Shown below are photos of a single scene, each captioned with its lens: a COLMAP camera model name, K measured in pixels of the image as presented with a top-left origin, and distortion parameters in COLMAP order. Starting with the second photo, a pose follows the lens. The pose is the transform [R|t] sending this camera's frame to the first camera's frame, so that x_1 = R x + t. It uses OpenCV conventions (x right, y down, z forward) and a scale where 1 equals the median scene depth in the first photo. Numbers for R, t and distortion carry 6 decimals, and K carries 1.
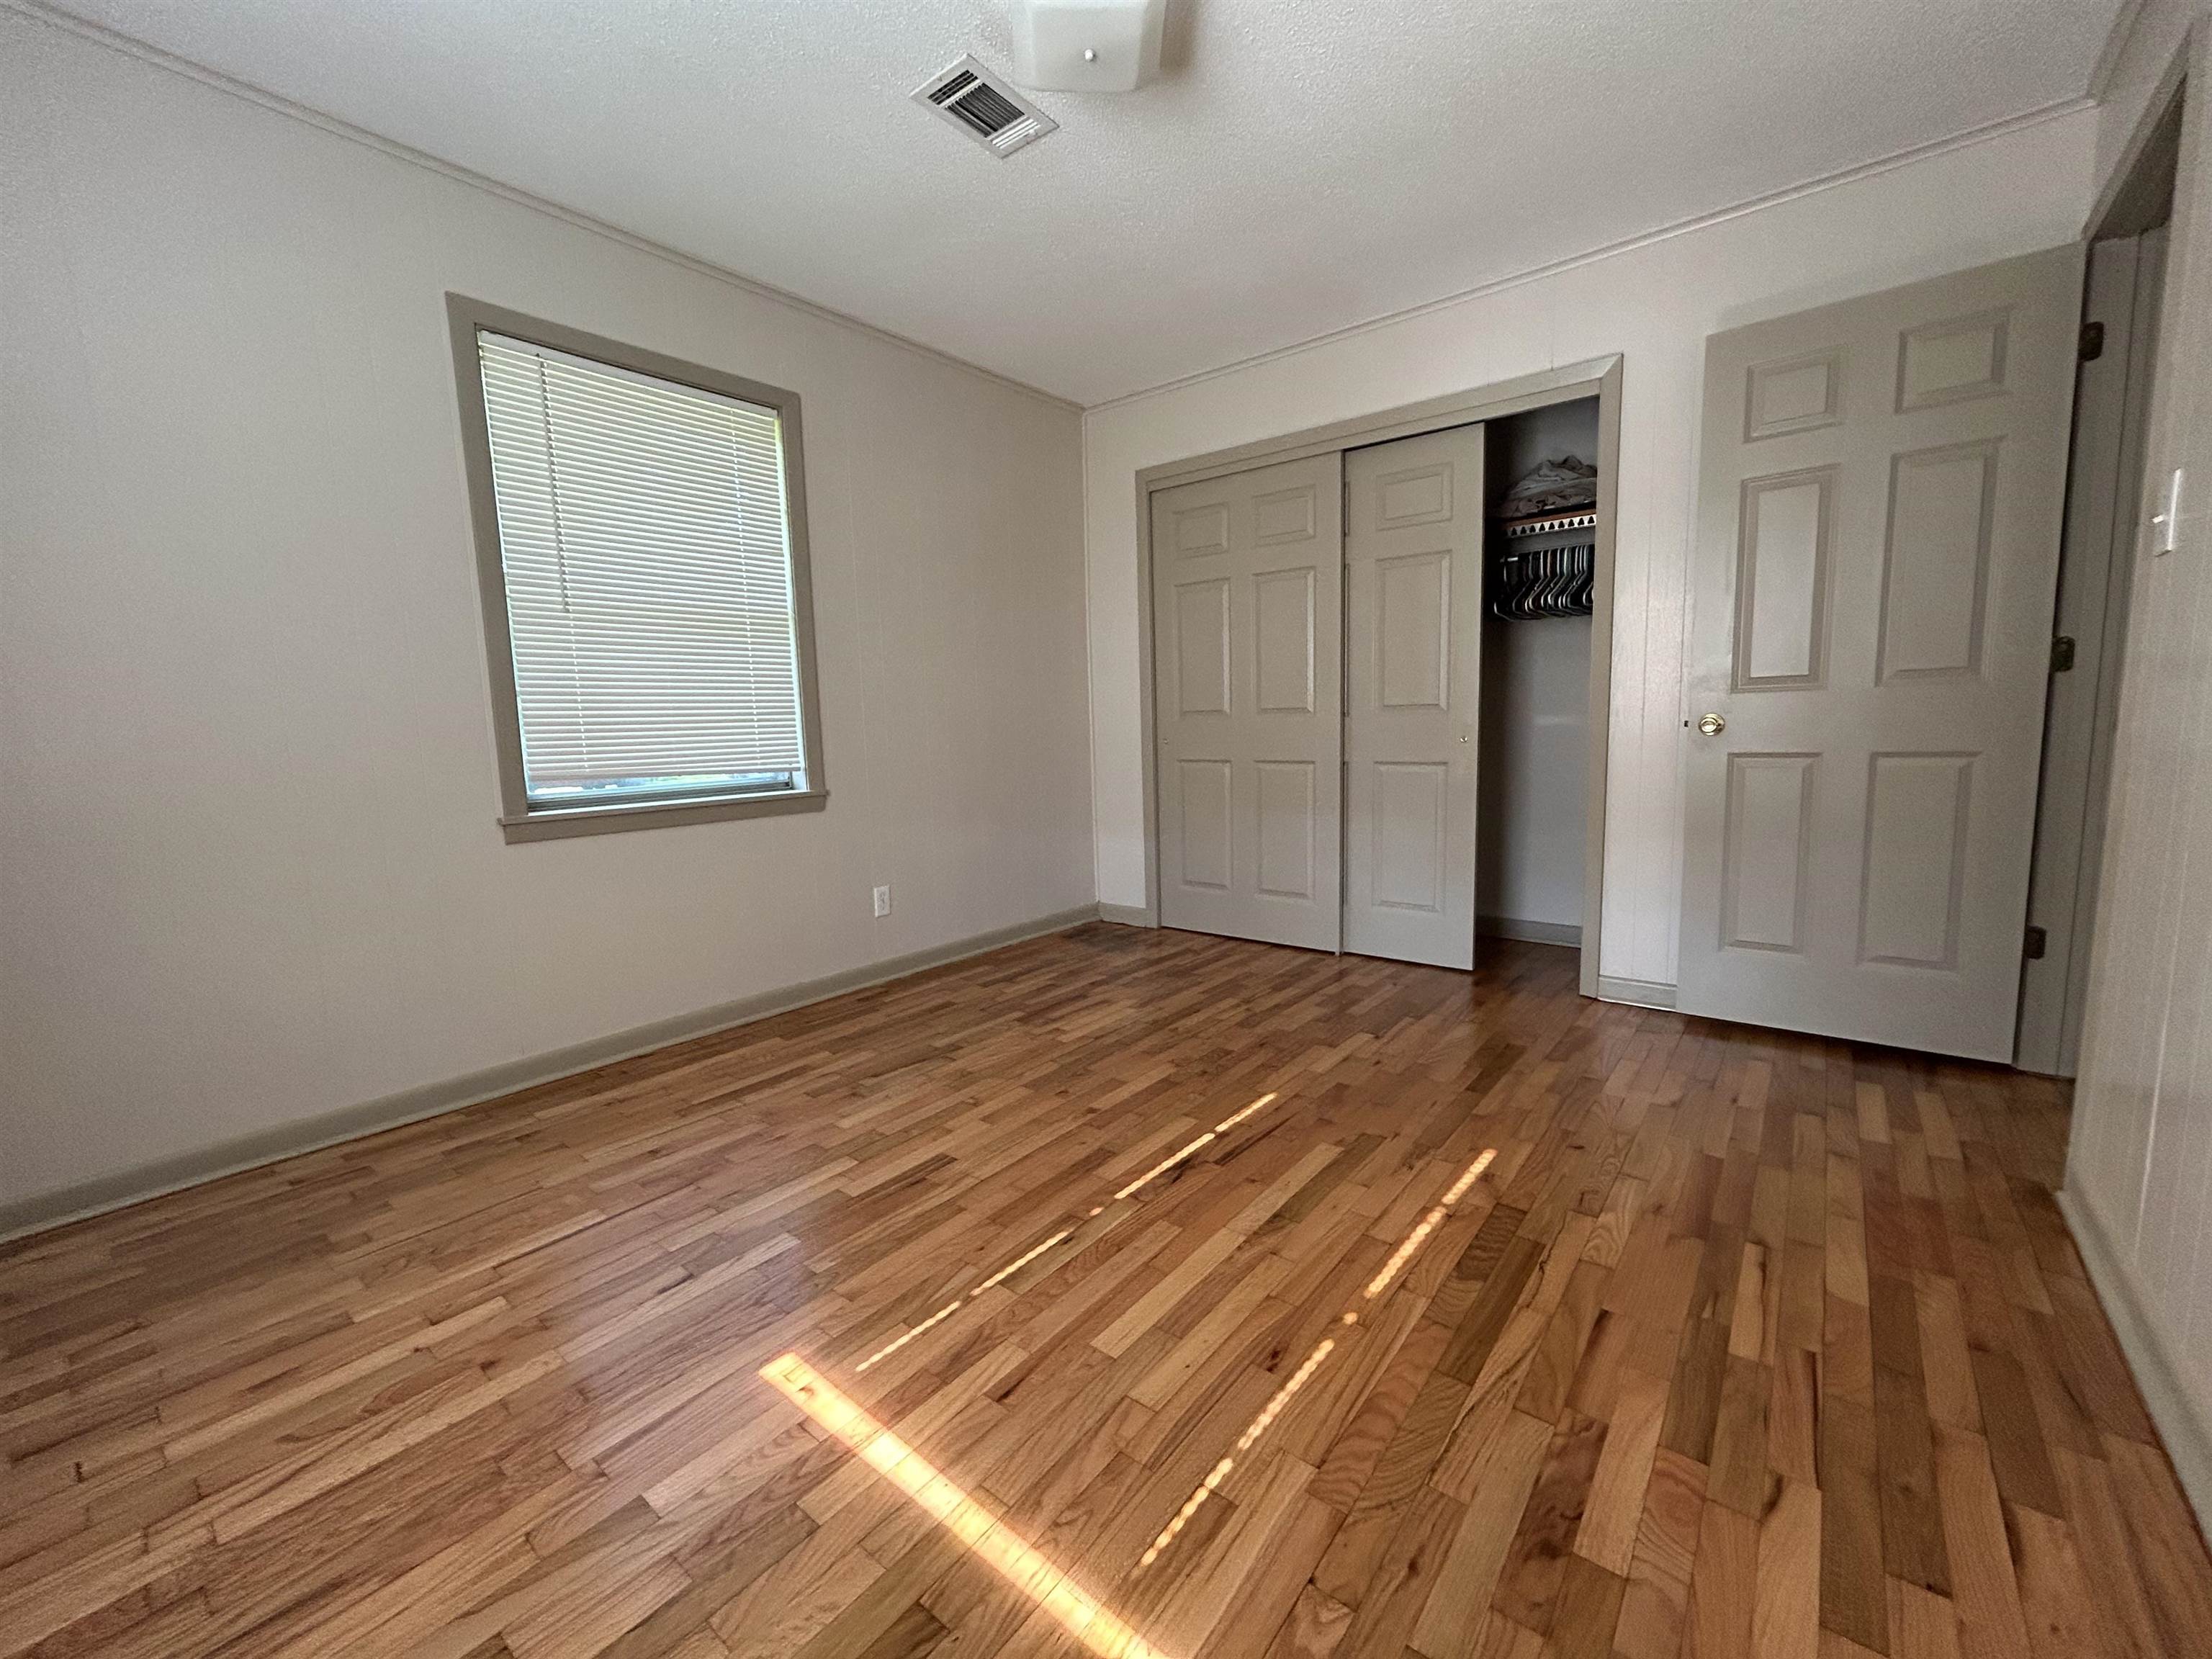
lens RADIAL K [[893.3, 0, 1106.0], [0, 893.3, 829.5], [0, 0, 1]] dist [-0.002631, -0.000045]
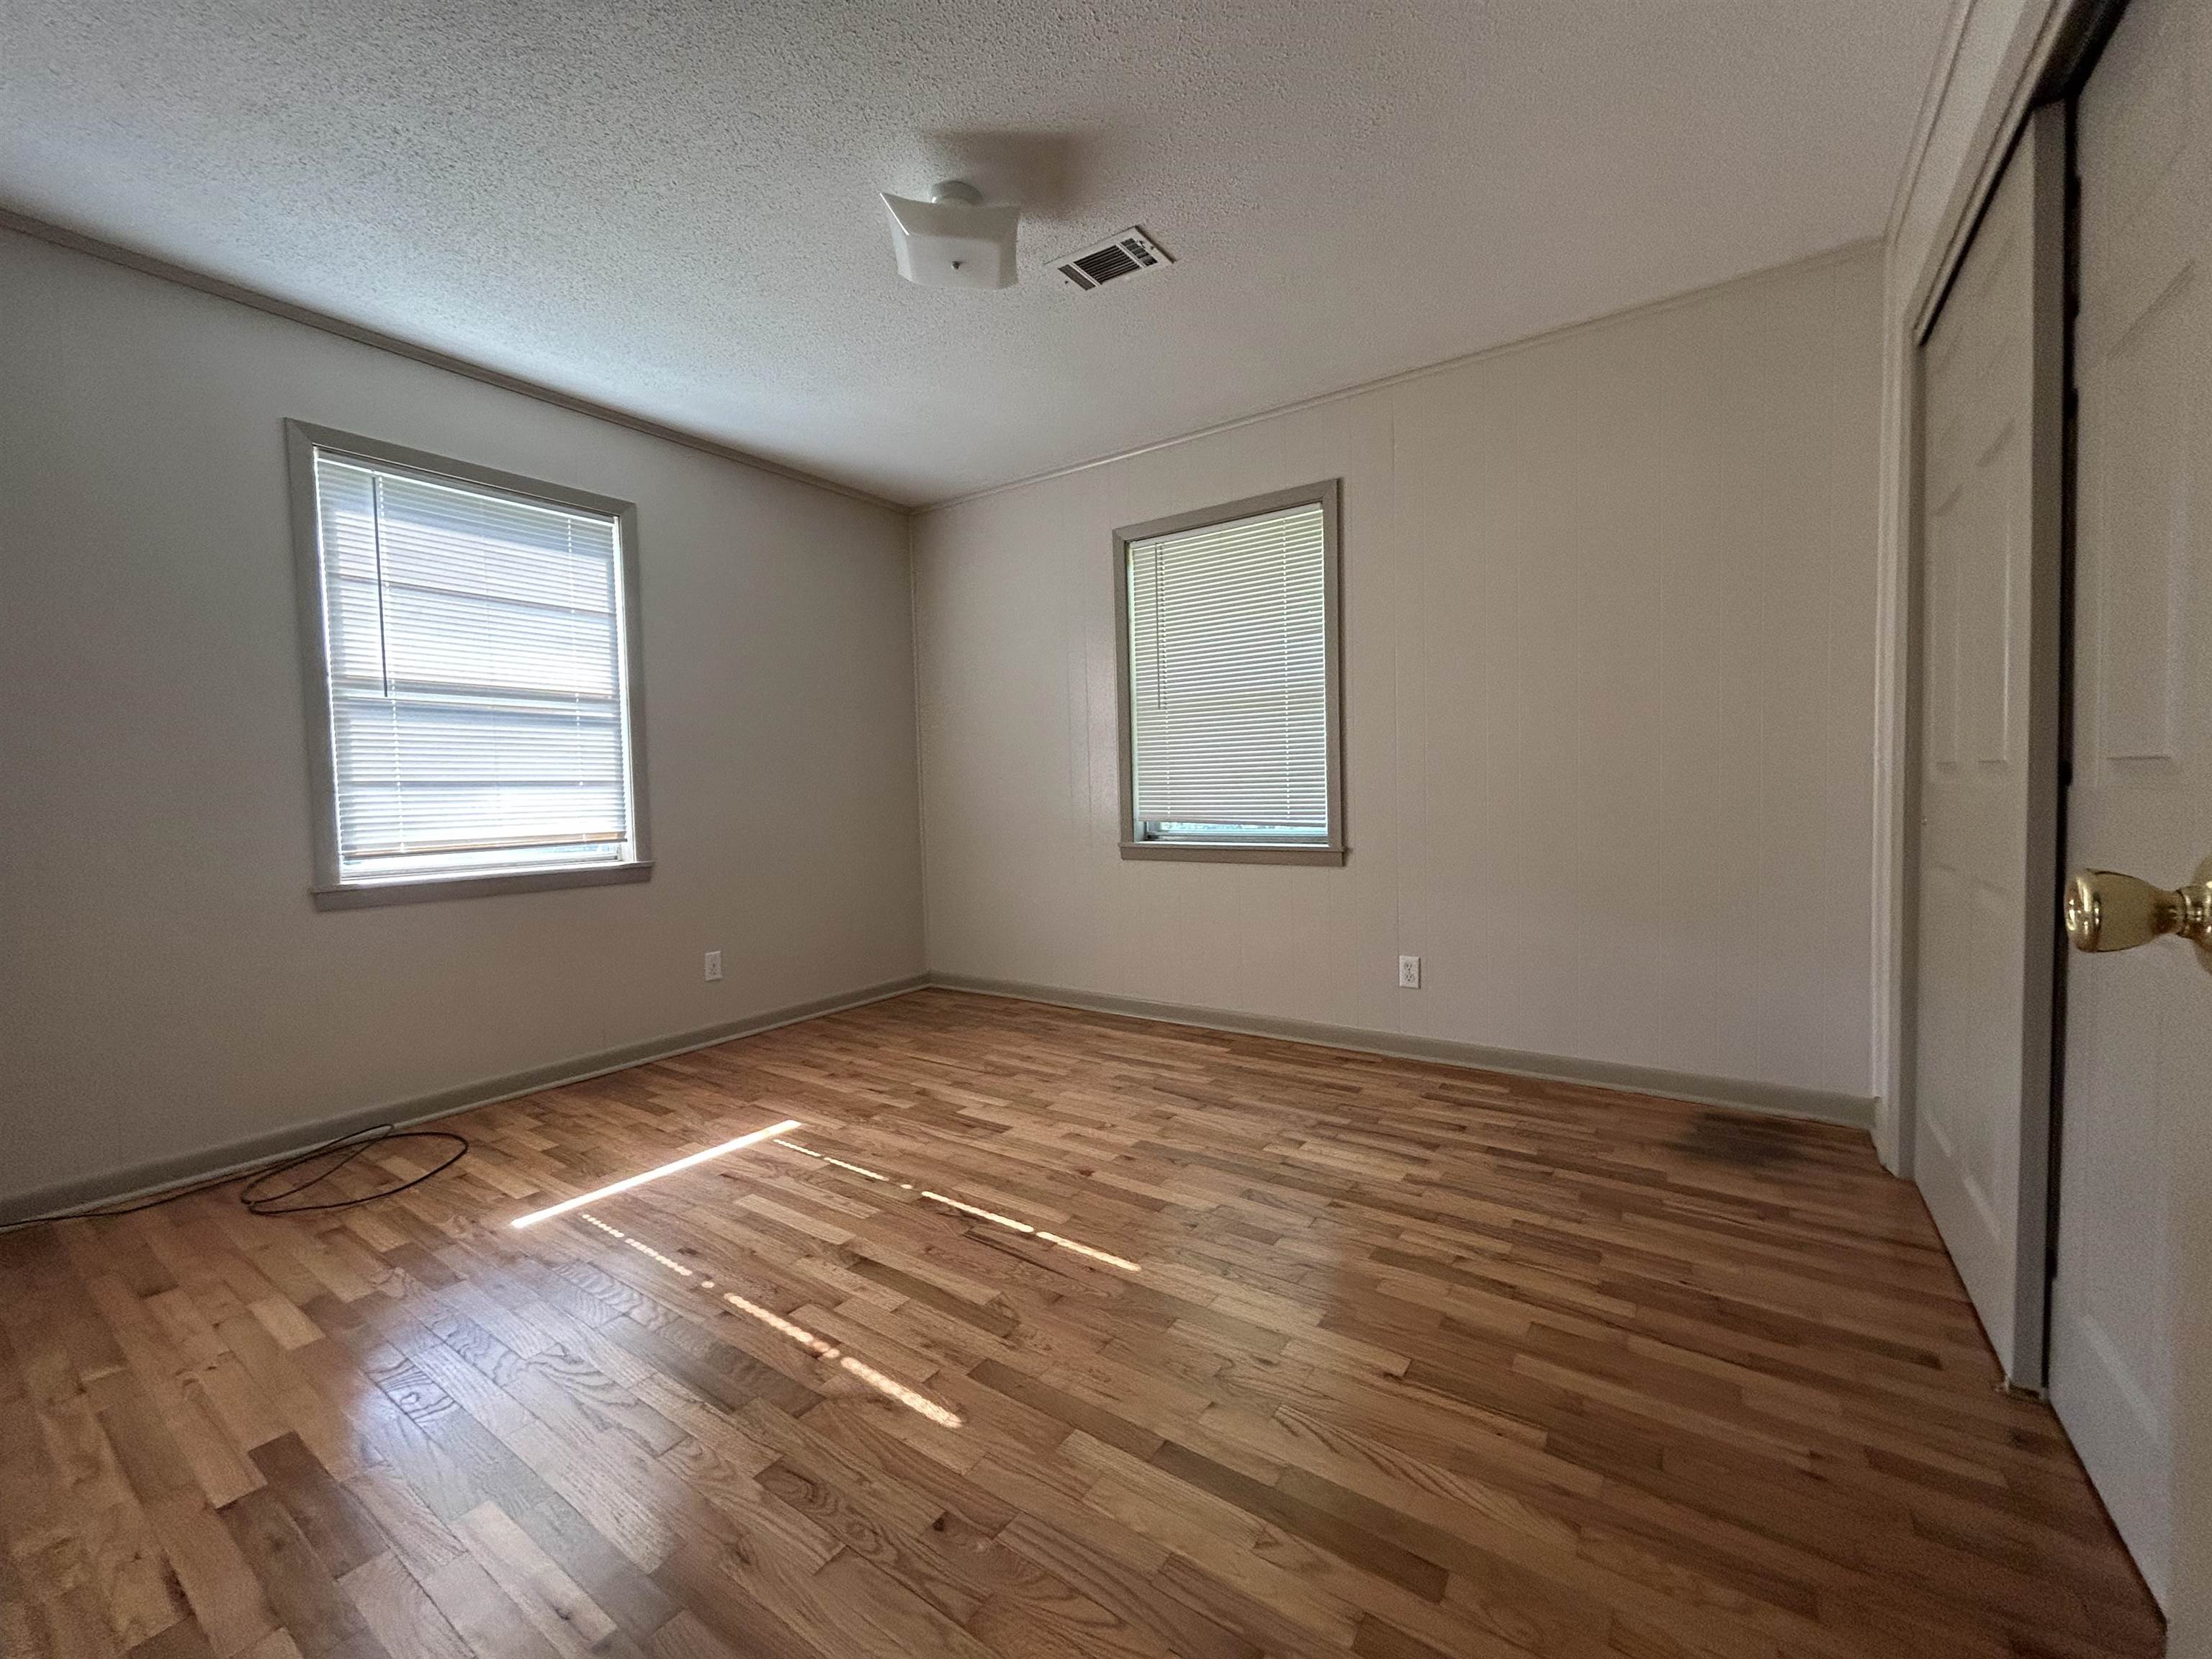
lens RADIAL K [[893.3, 0, 1106.0], [0, 893.3, 829.5], [0, 0, 1]] dist [-0.002631, -0.000045]
pose [[0.079902, 0.074452, -0.994018, 0.925185], [-0.100897, 0.992689, 0.066242, -0.141239], [0.991683, 0.095000, 0.086830, 0.841094]]
